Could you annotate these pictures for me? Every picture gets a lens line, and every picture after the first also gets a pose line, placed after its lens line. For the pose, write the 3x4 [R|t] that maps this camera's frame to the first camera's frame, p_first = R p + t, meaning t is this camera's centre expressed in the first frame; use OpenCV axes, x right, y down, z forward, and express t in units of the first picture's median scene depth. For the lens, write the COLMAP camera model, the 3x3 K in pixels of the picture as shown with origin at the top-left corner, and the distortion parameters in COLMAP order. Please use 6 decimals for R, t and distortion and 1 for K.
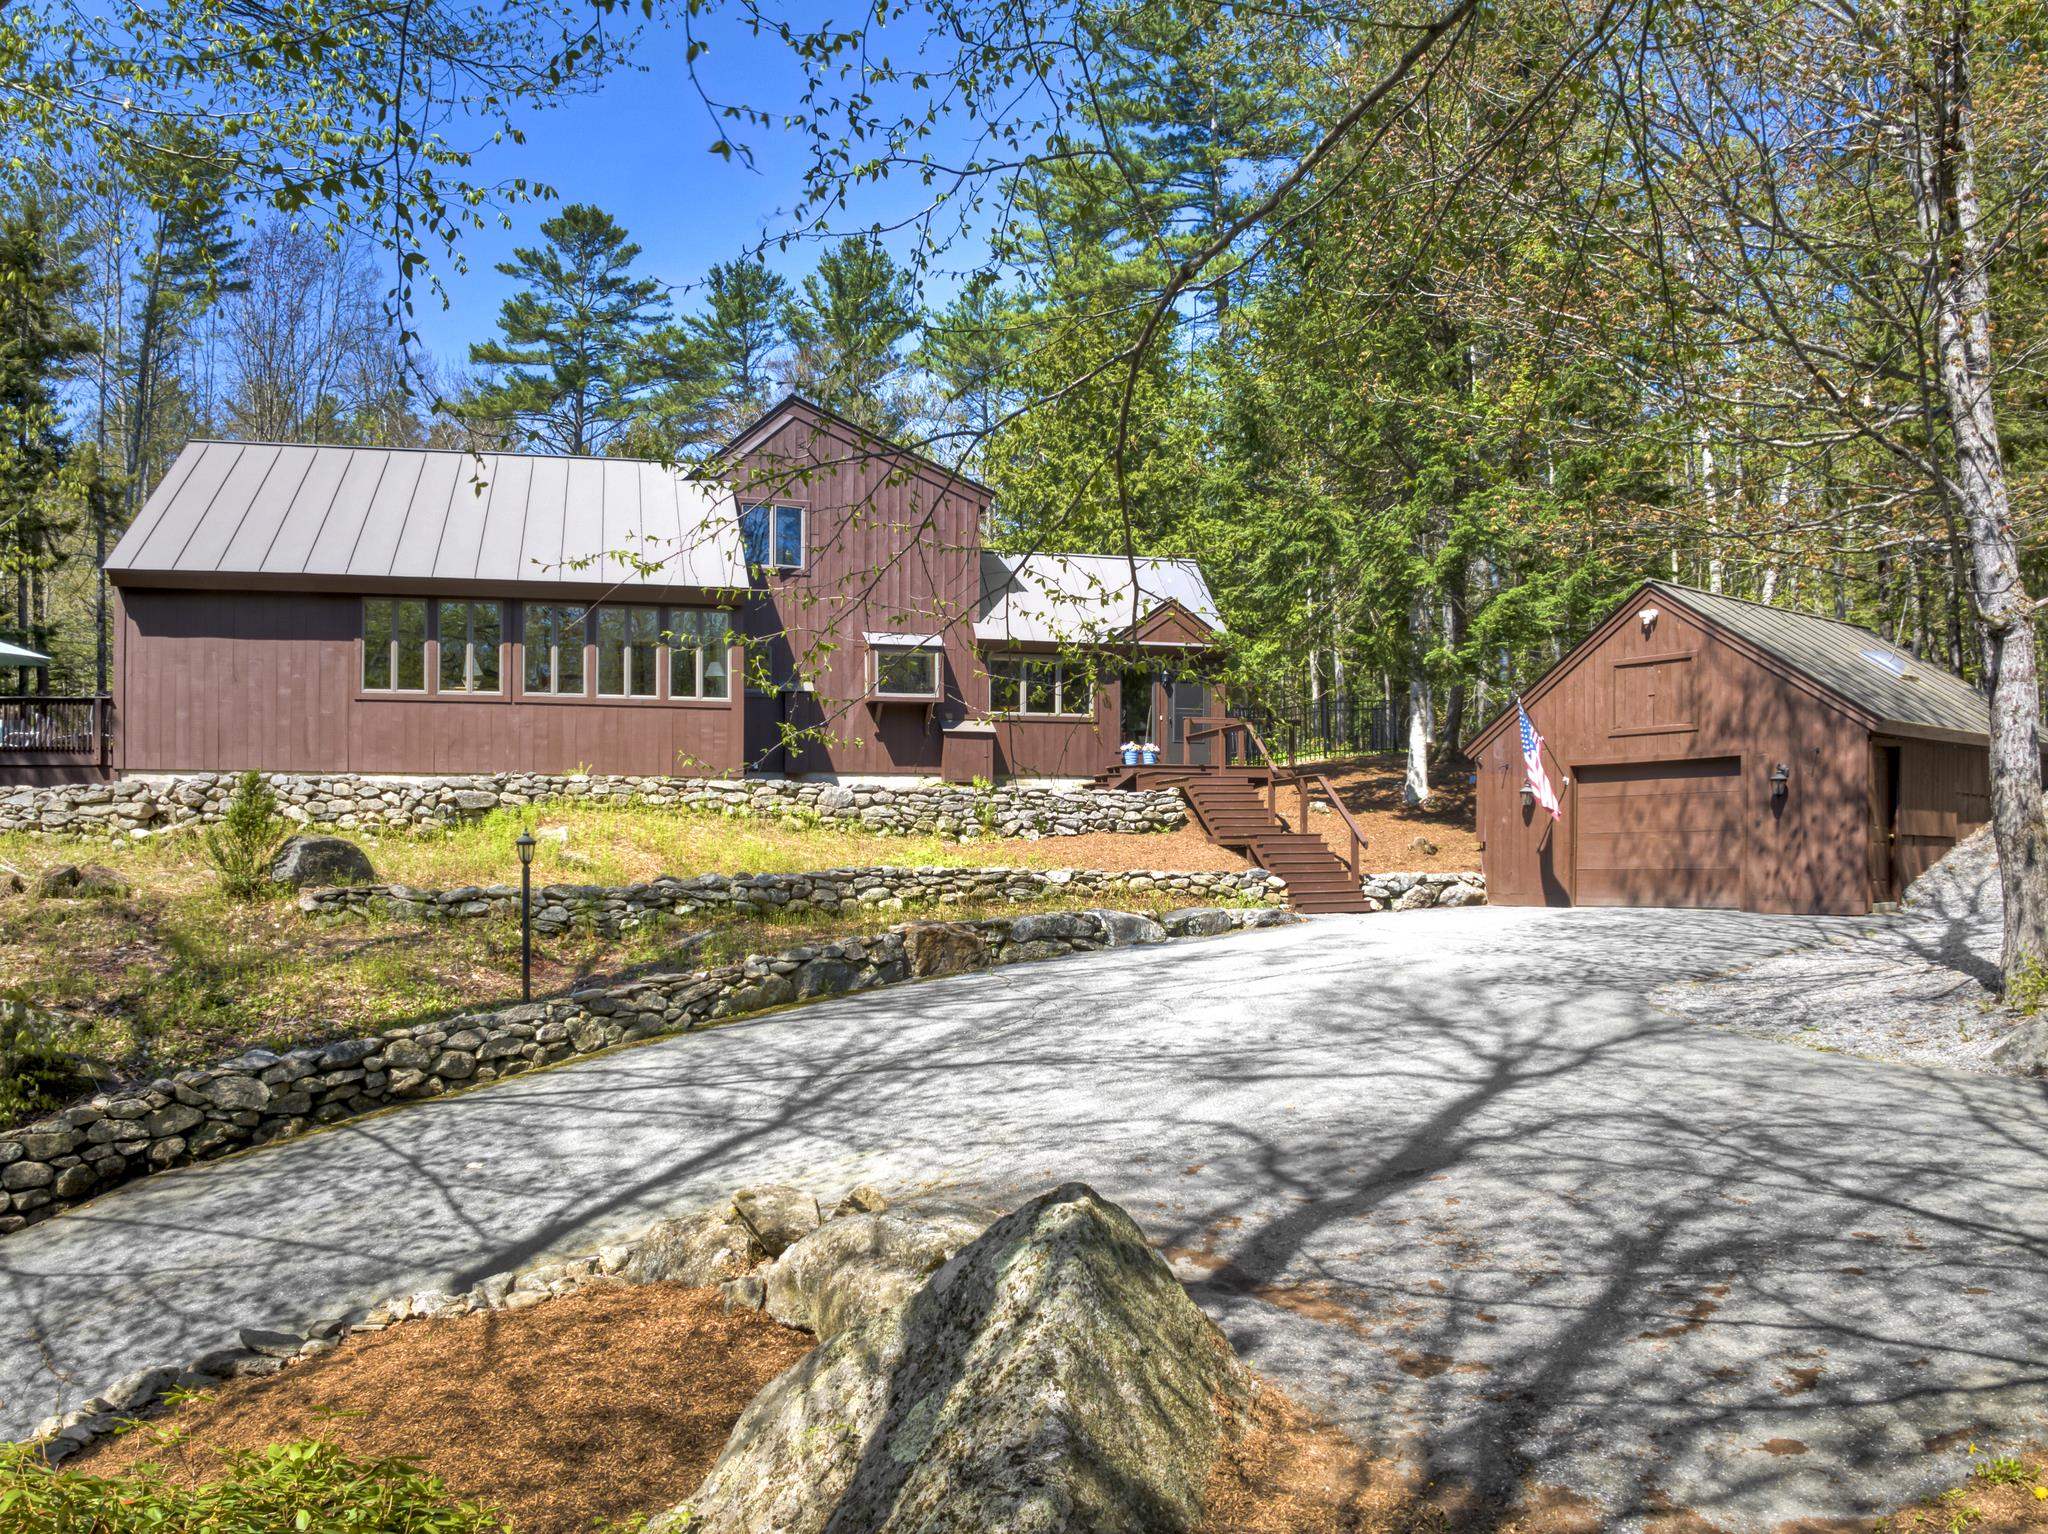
lens RADIAL K [[1451.8, 0, 996.2], [0, 1451.8, 802.9], [0, 0, 1]] dist [-0.088565, -0.030354]
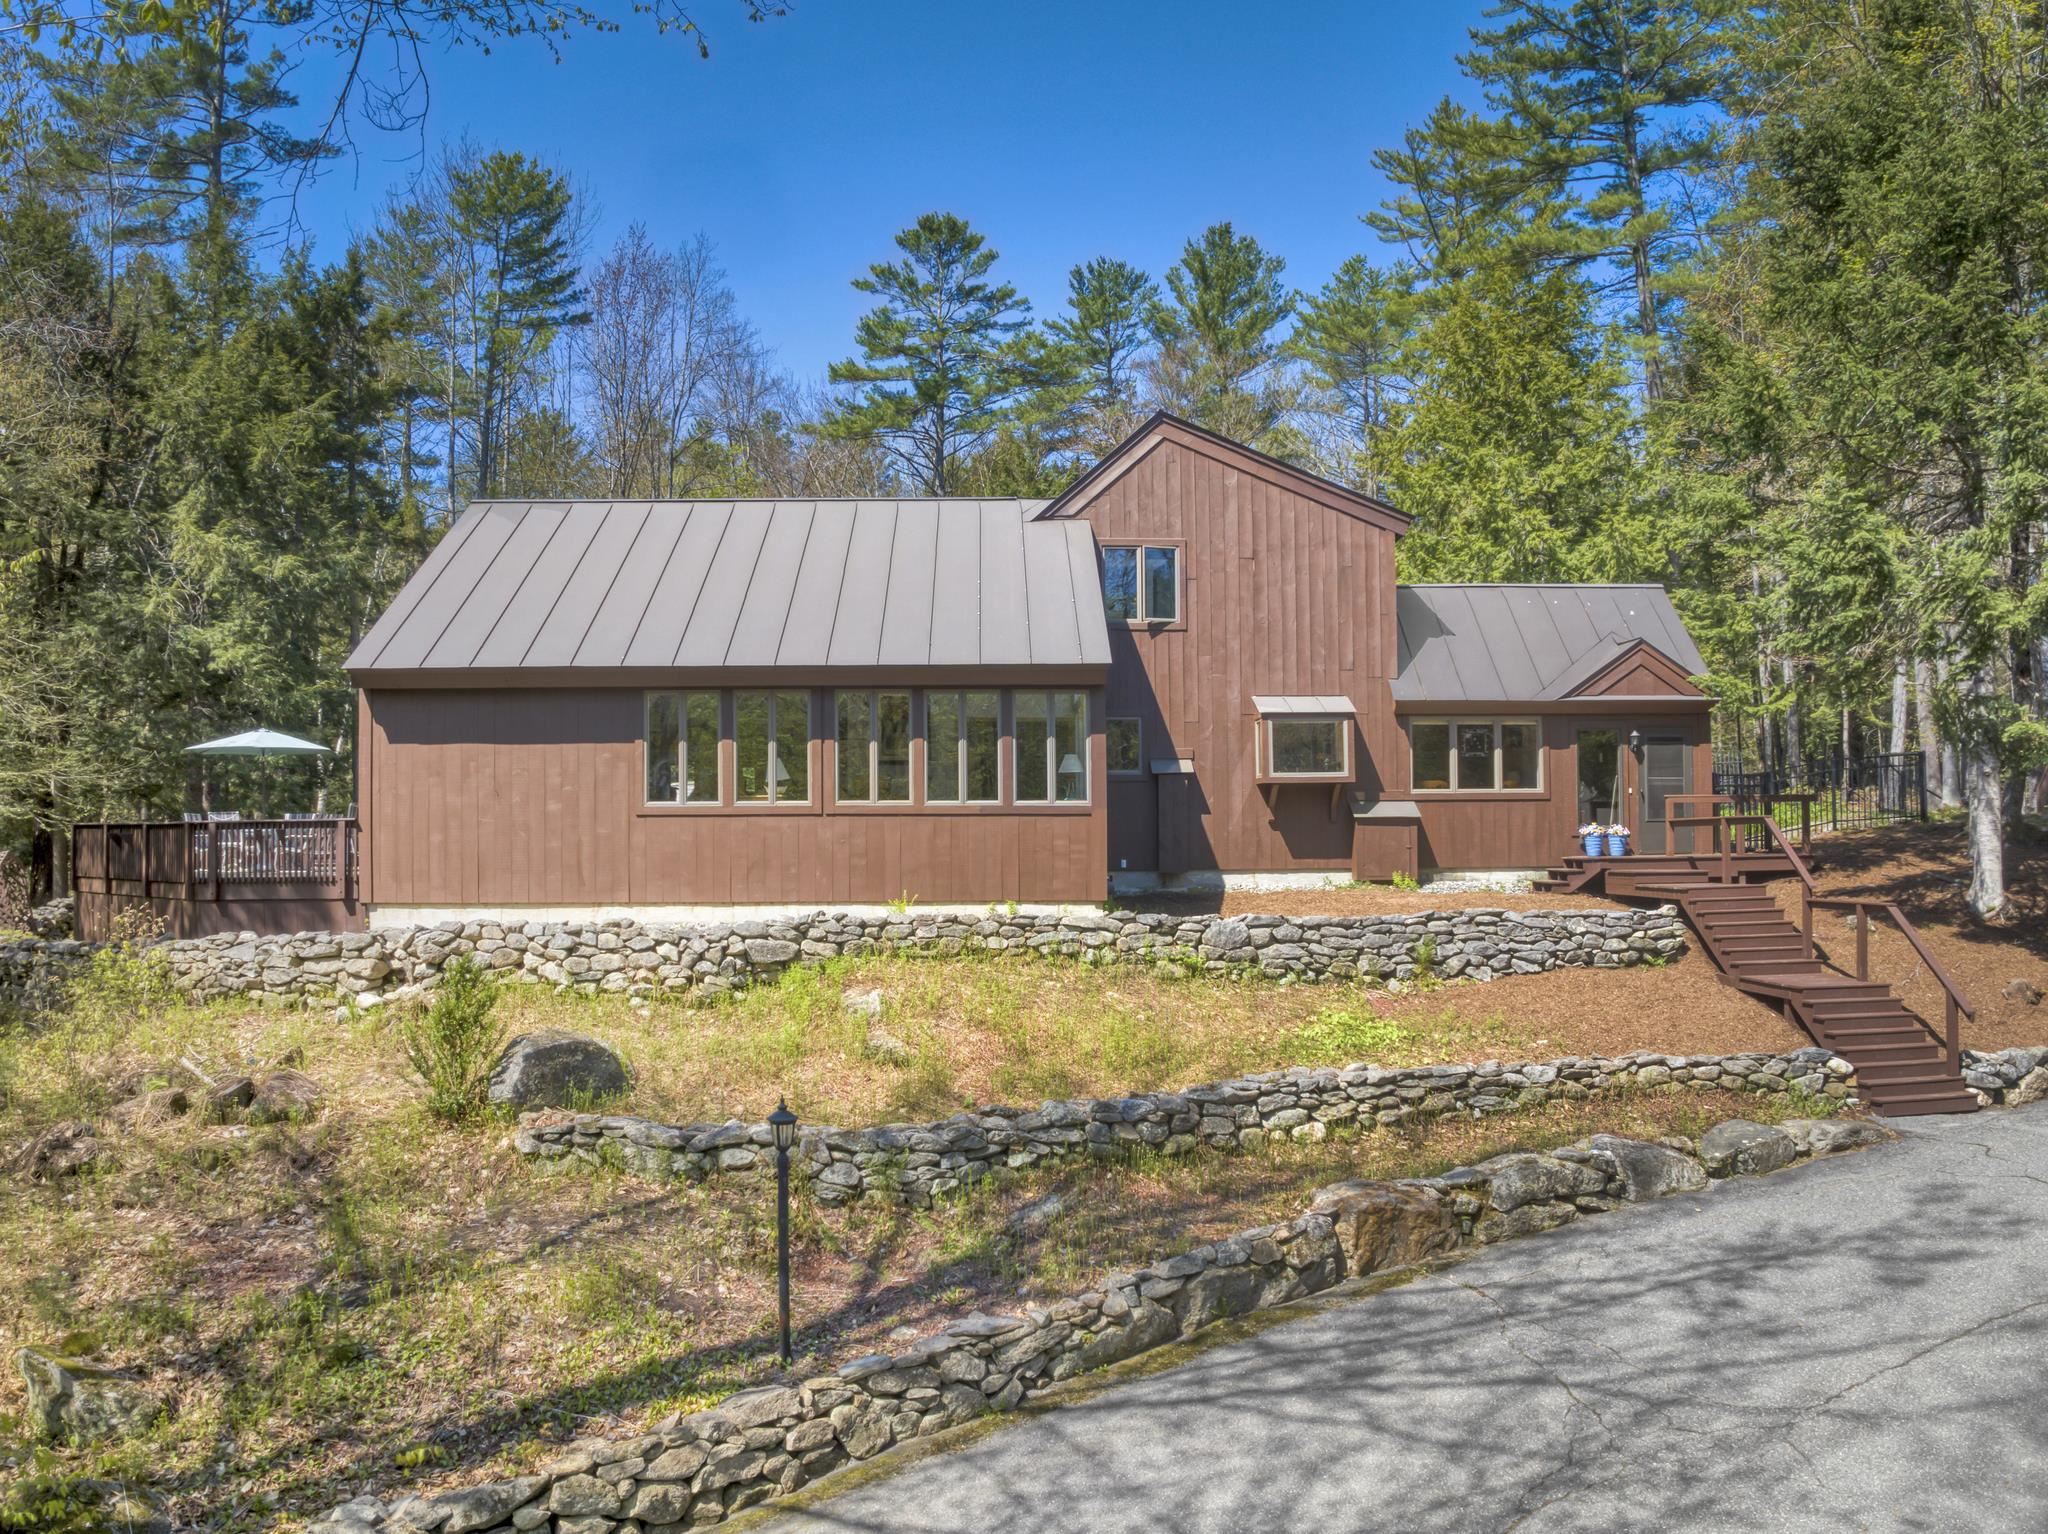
lens RADIAL K [[1508.1, 0, 1024.0], [0, 1508.1, 767.0], [0, 0, 1]] dist [-0.074571, -0.087264]
pose [[0.973017, -0.013582, -0.230332, -0.028810], [0.006536, 0.999488, -0.031324, -0.067175], [0.230639, 0.028973, 0.972608, 0.190659]]
